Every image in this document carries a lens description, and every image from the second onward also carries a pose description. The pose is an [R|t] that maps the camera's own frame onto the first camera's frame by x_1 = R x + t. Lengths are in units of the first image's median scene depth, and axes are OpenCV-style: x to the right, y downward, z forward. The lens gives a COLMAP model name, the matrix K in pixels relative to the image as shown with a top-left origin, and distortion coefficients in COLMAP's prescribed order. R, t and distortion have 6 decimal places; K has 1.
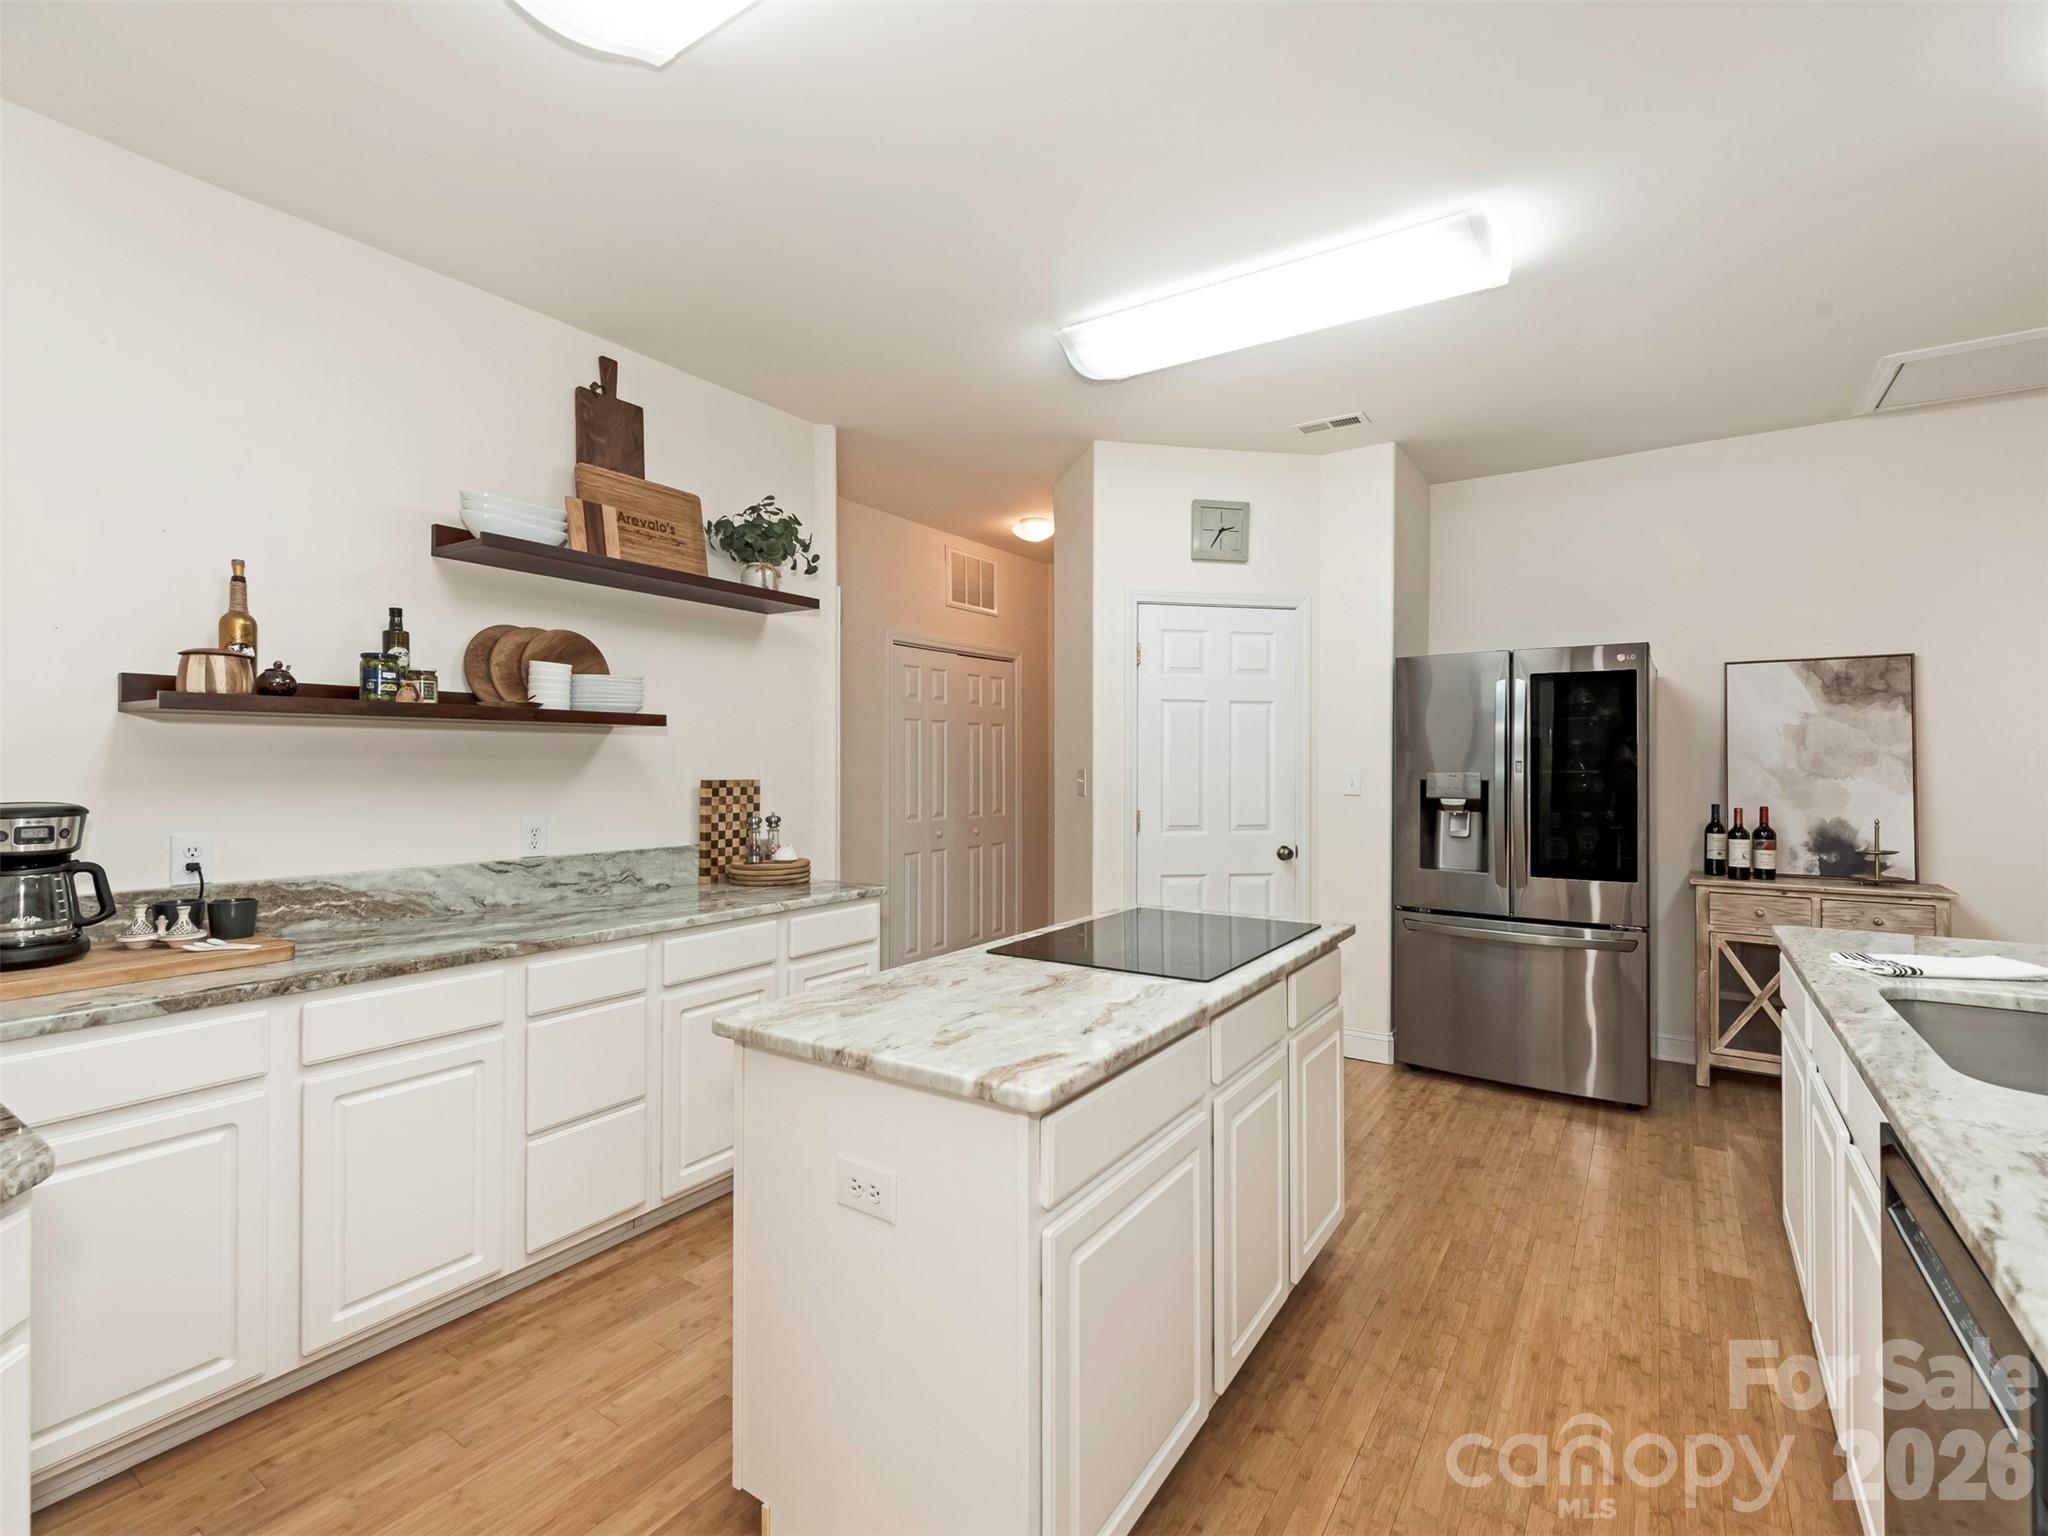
lens RADIAL K [[931.4, 0, 1079.9], [0, 931.4, 754.4], [0, 0, 1]] dist [-0.001497, -0.001751]
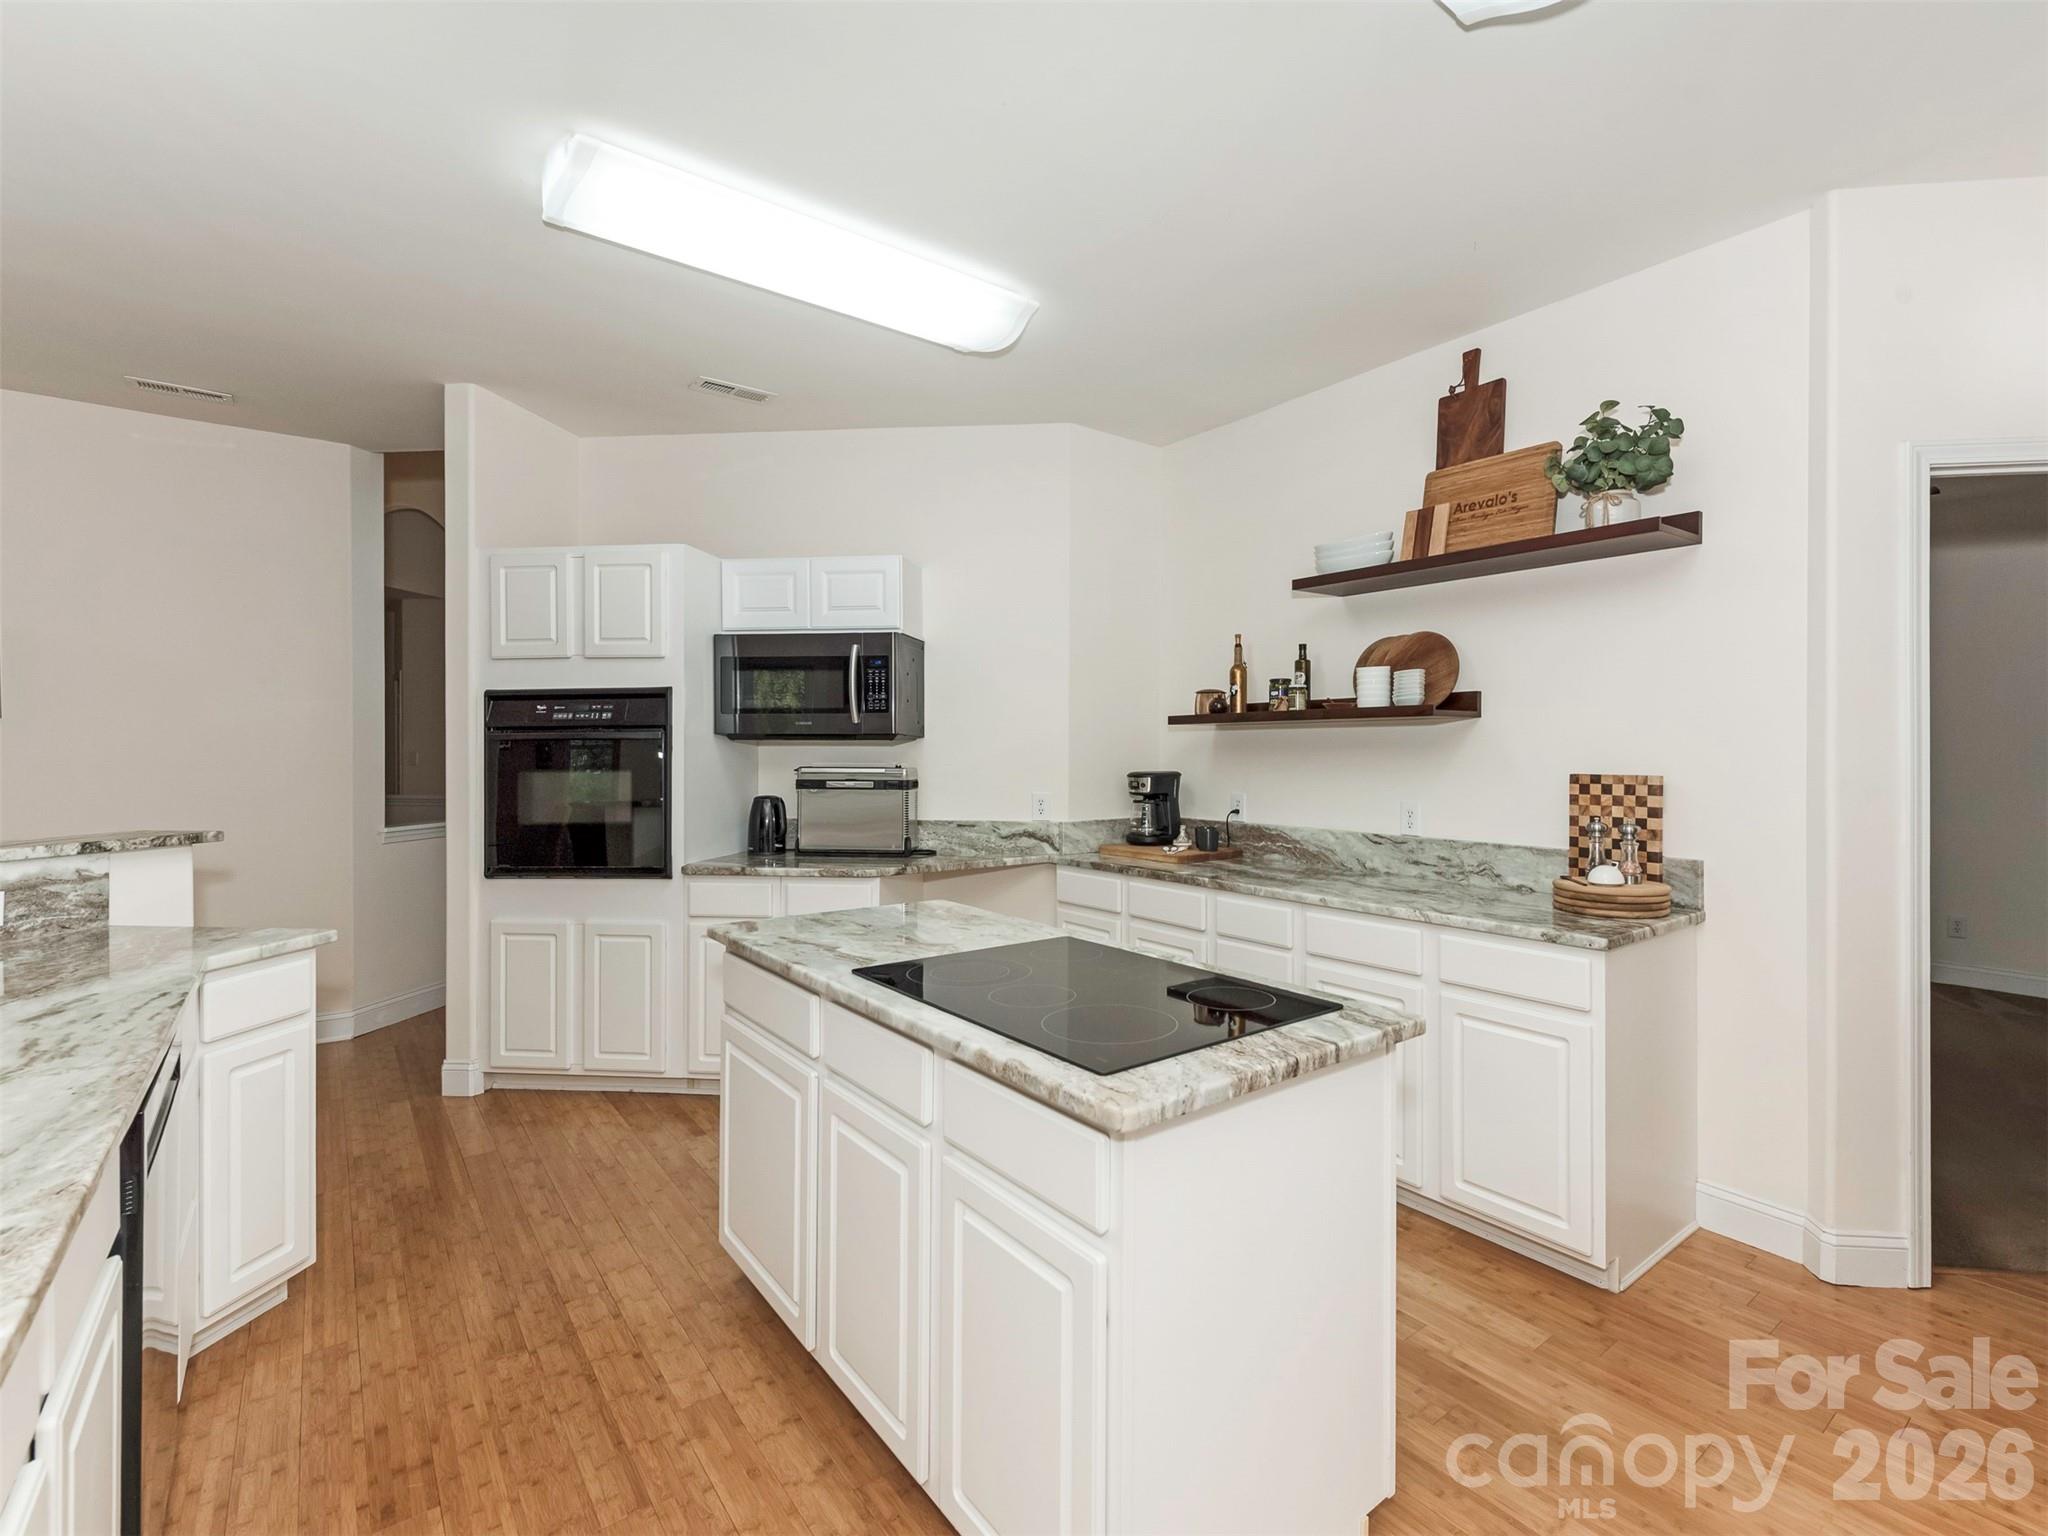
lens RADIAL K [[931.4, 0, 1058.6], [0, 931.4, 759.1], [0, 0, 1]] dist [-0.001497, -0.001751]
pose [[-0.347043, 0.005415, -0.937834, 0.604644], [0.006236, 0.999975, 0.003466, 0.009355], [0.937828, -0.004646, -0.347068, 0.949116]]
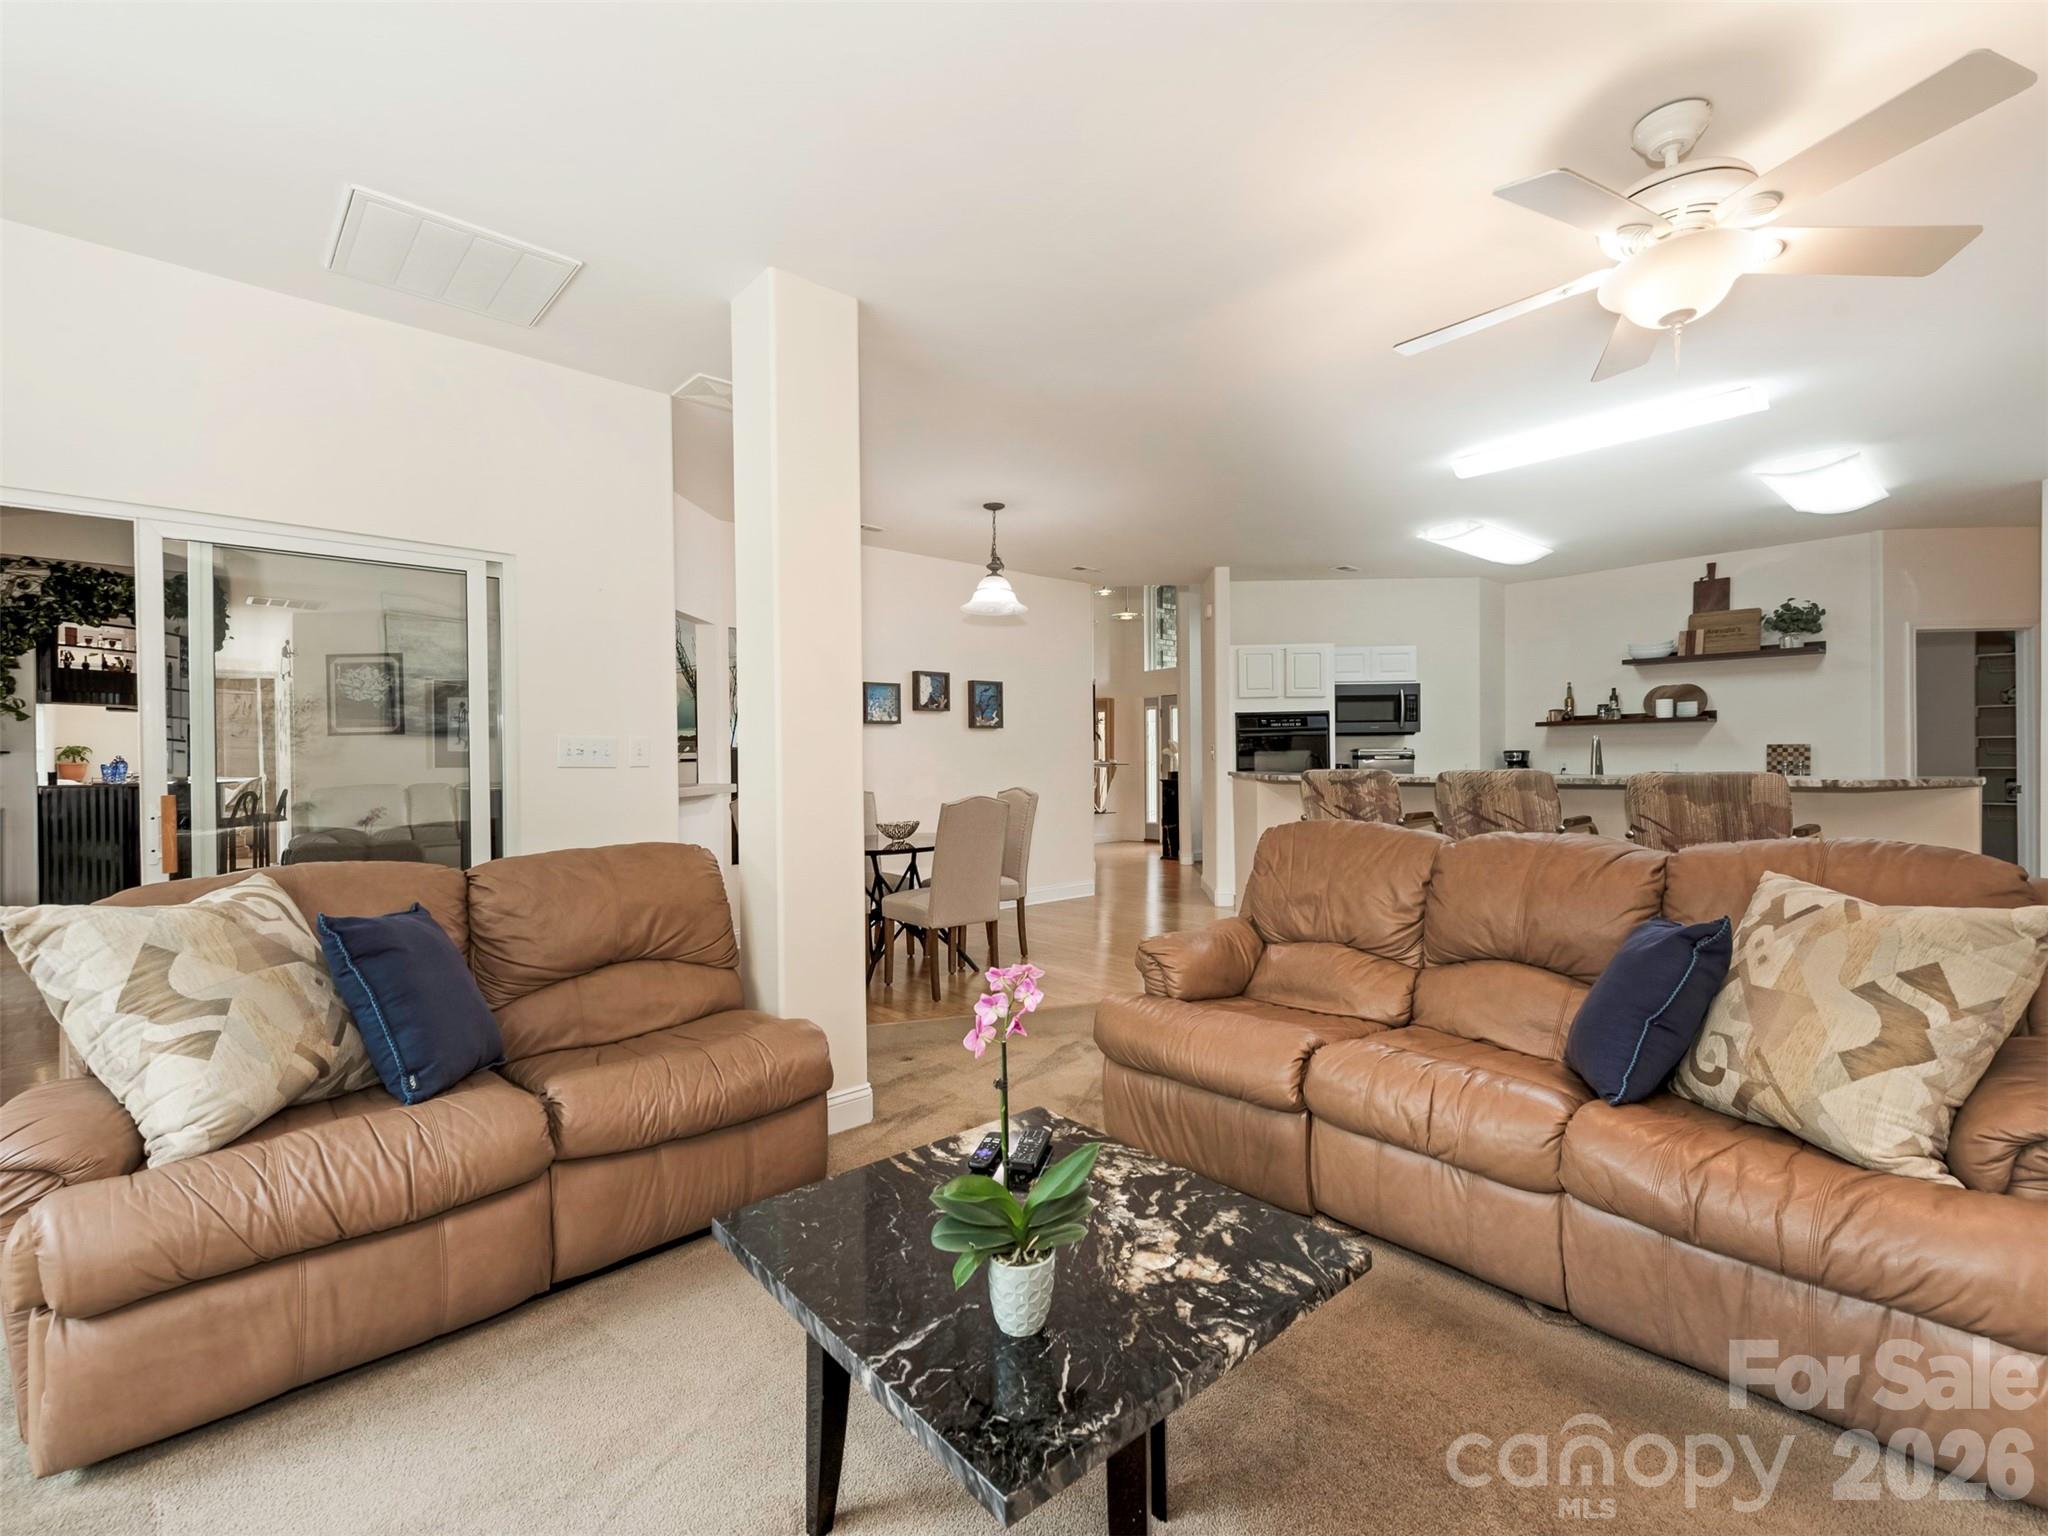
lens RADIAL K [[931.4, 0, 1015.1], [0, 931.4, 767.4], [0, 0, 1]] dist [-0.001497, -0.001751]
pose [[-0.279779, 0.008352, -0.960028, 2.256896], [0.019221, 0.999810, 0.003096, 0.044501], [0.959872, -0.017587, -0.279886, -0.026634]]
